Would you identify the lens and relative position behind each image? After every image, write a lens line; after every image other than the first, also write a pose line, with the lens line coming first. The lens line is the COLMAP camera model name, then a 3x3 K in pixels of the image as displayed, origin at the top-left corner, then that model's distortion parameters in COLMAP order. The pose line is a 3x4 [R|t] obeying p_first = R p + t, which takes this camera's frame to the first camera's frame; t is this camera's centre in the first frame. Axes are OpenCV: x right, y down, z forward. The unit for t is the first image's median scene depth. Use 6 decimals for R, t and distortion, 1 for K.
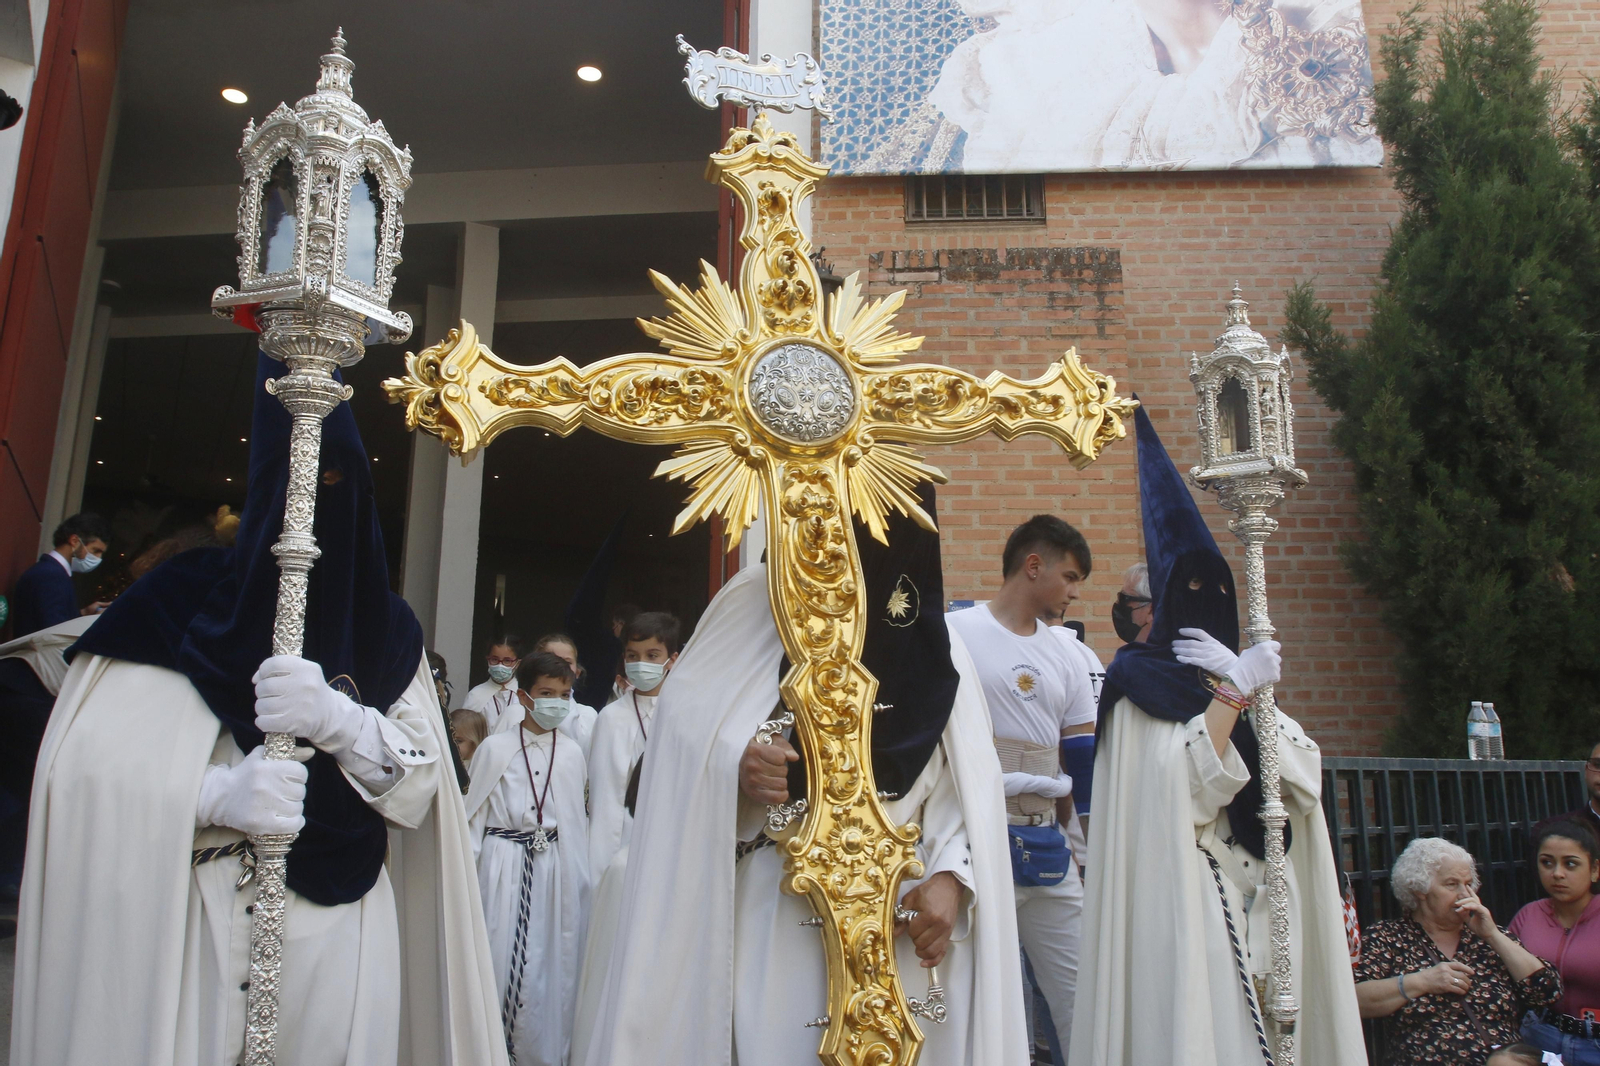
lens RADIAL K [[1164.9, 0, 801.1], [0, 1164.9, 541.3], [0, 0, 1]] dist [-0.096464, 0.056271]
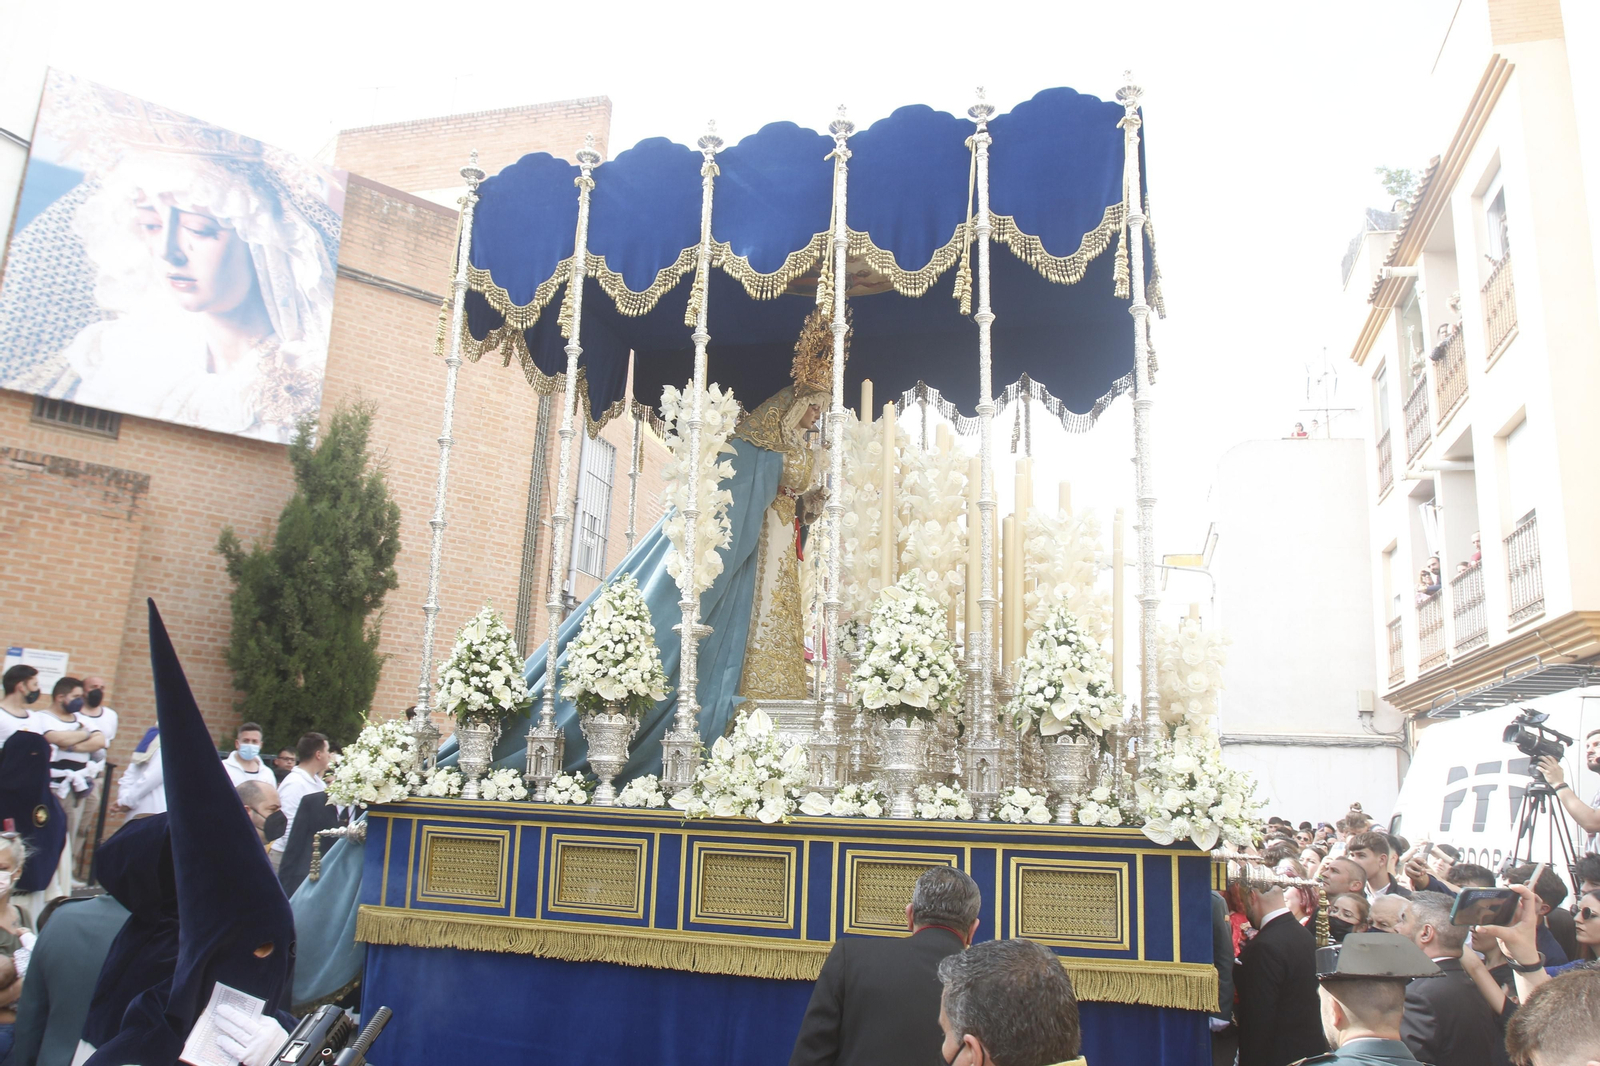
lens RADIAL K [[1164.9, 0, 801.1], [0, 1164.9, 541.3], [0, 0, 1]] dist [-0.096464, 0.056271]
pose [[0.729335, 0.182758, 0.659295, -0.154650], [-0.198361, 0.978755, -0.051878, -0.248159], [-0.654770, -0.092942, 0.750092, -1.091752]]
